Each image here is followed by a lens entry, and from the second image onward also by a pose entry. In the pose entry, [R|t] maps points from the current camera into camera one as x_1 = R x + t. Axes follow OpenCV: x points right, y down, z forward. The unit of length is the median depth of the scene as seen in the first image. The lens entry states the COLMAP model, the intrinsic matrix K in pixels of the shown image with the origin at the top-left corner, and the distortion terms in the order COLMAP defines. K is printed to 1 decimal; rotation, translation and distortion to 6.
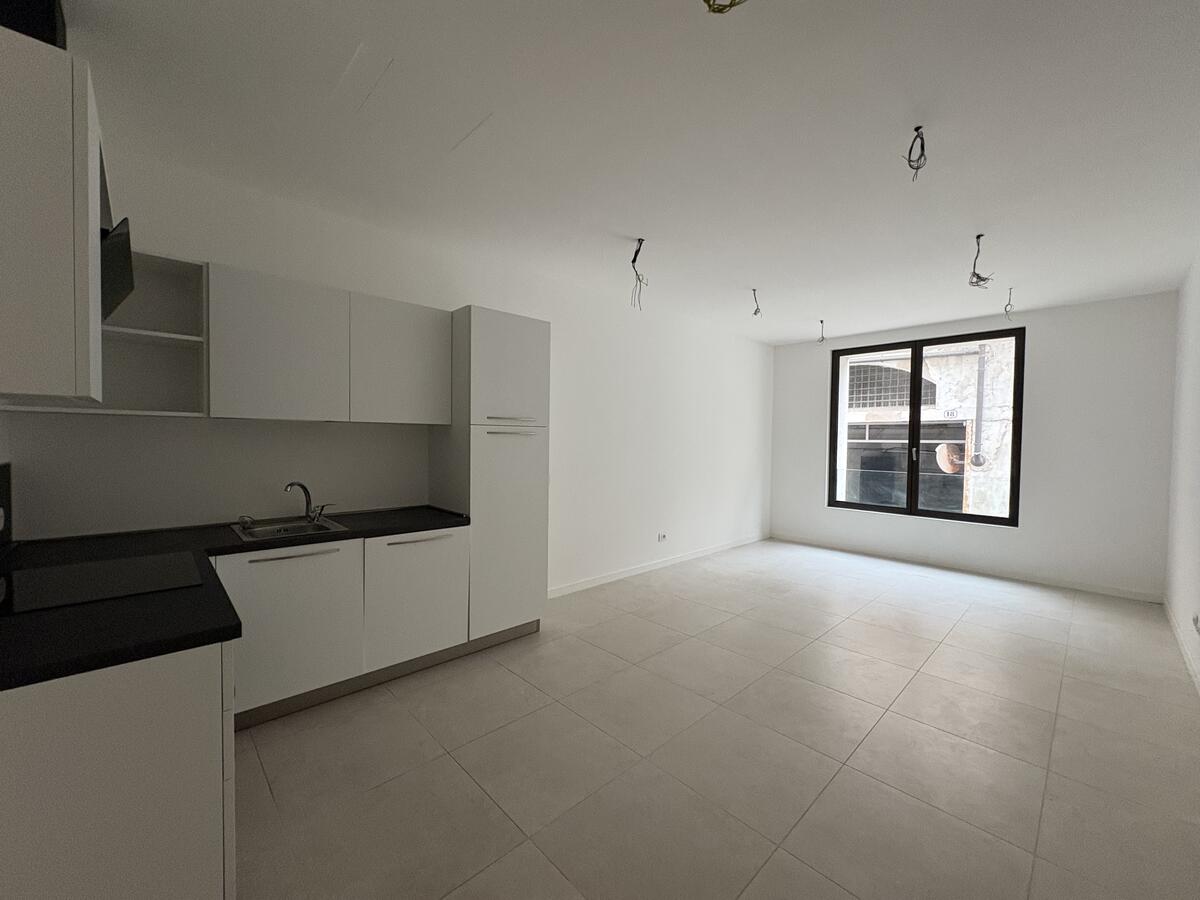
lens RADIAL K [[479.5, 0, 600.0], [0, 479.5, 450.0], [0, 0, 1]] dist [-0.000161, 0.000060]
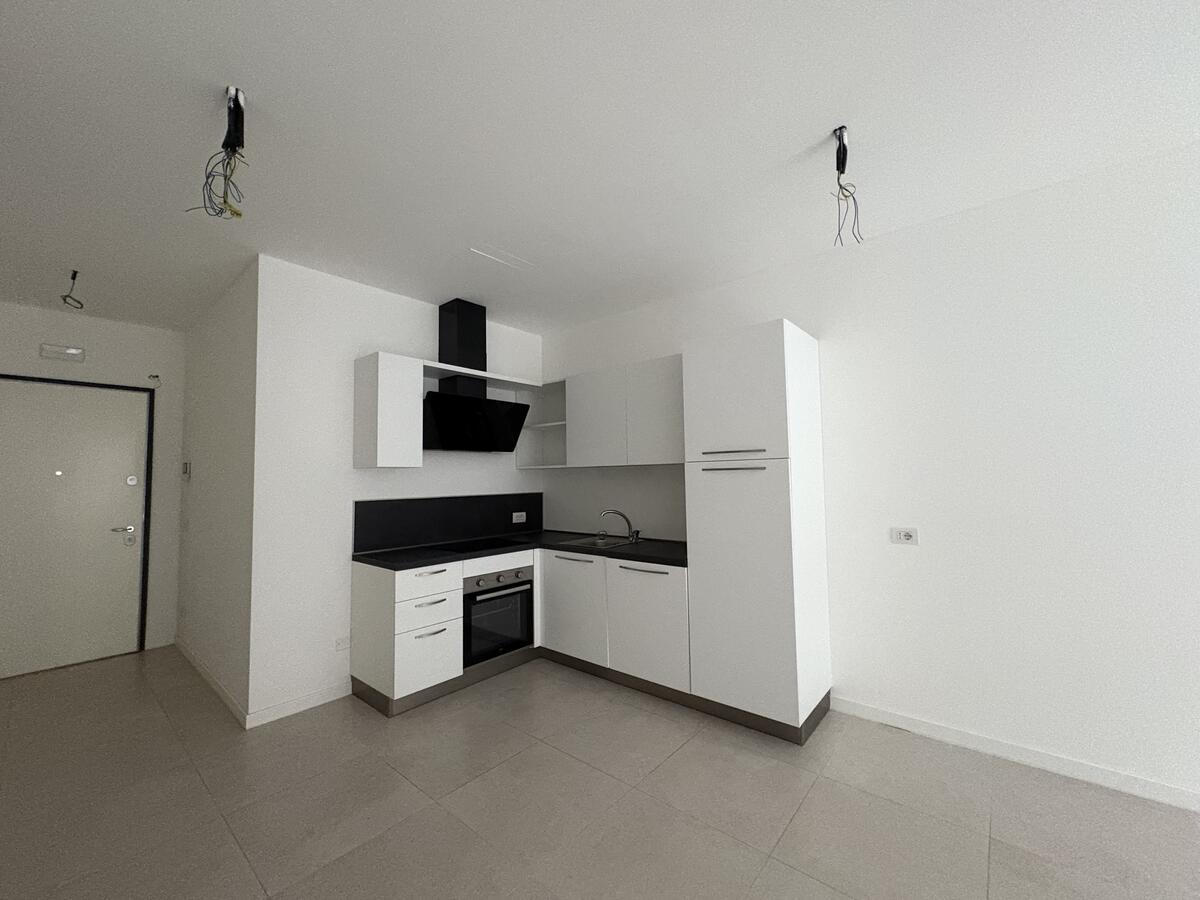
lens RADIAL K [[479.5, 0, 600.0], [0, 479.5, 450.0], [0, 0, 1]] dist [-0.000161, 0.000060]
pose [[0.103884, -0.072793, -0.991922, 0.320769], [-0.008808, 0.997212, -0.074104, -0.001947], [0.994550, 0.016435, 0.102954, 0.347015]]
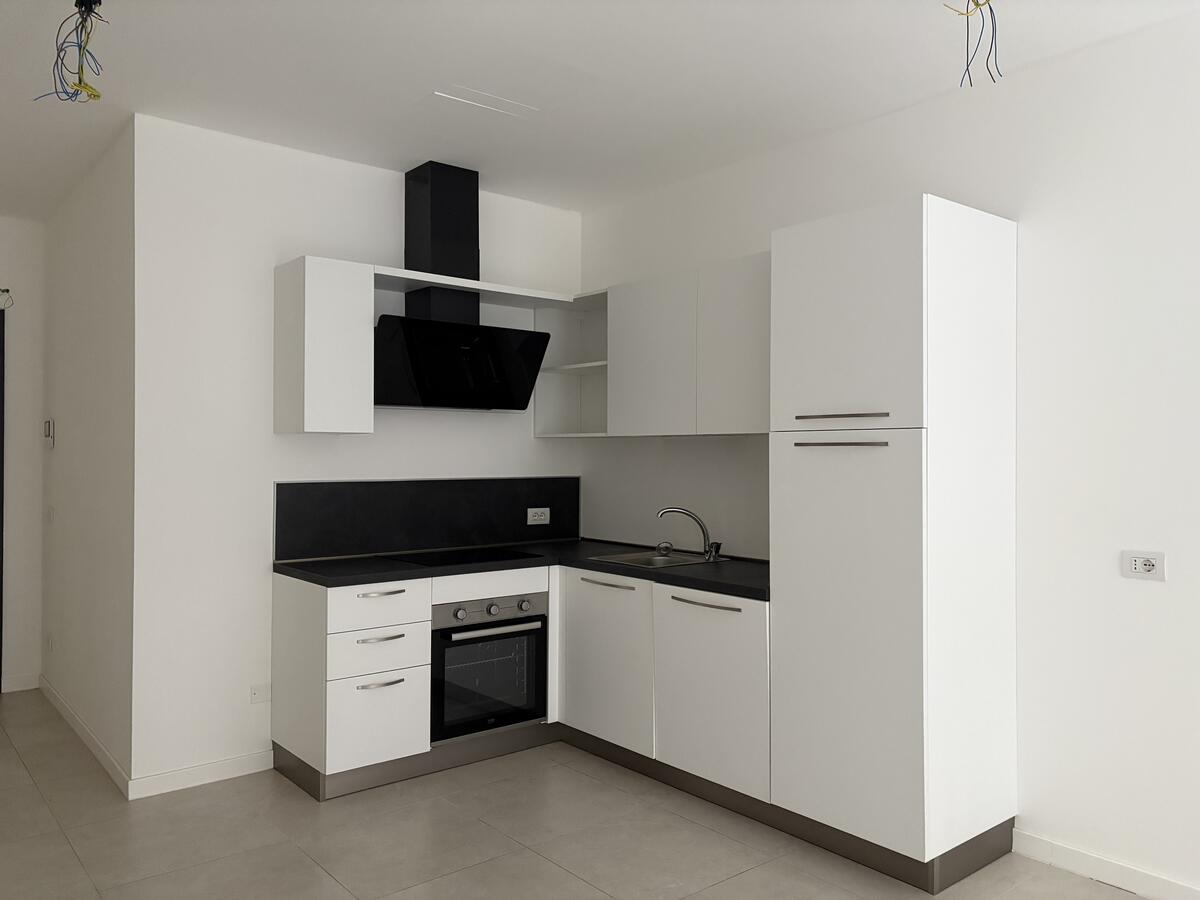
lens RADIAL K [[907.7, 0, 606.8], [0, 907.7, 444.0], [0, 0, 1]] dist [0.073444, -0.087472]
pose [[-0.067744, -0.023725, -0.997421, 0.412796], [-0.029187, 0.999336, -0.021789, -0.003481], [0.997276, 0.027636, -0.068391, 0.416840]]
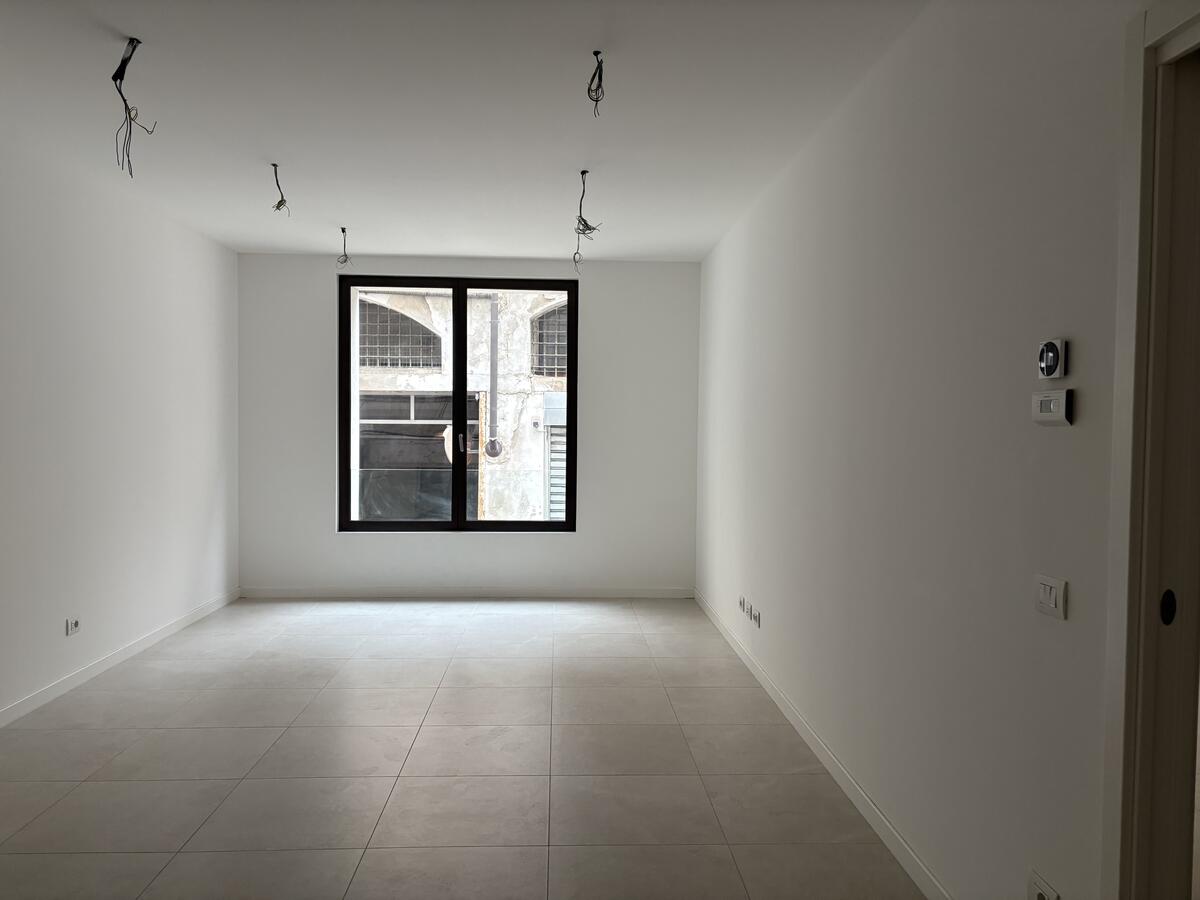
lens RADIAL K [[907.7, 0, 606.8], [0, 907.7, 444.0], [0, 0, 1]] dist [0.073444, -0.087472]
pose [[0.649420, -0.024226, 0.760044, -0.183372], [0.017123, 0.999705, 0.017234, -0.007507], [-0.760237, 0.001823, 0.649643, -0.013498]]
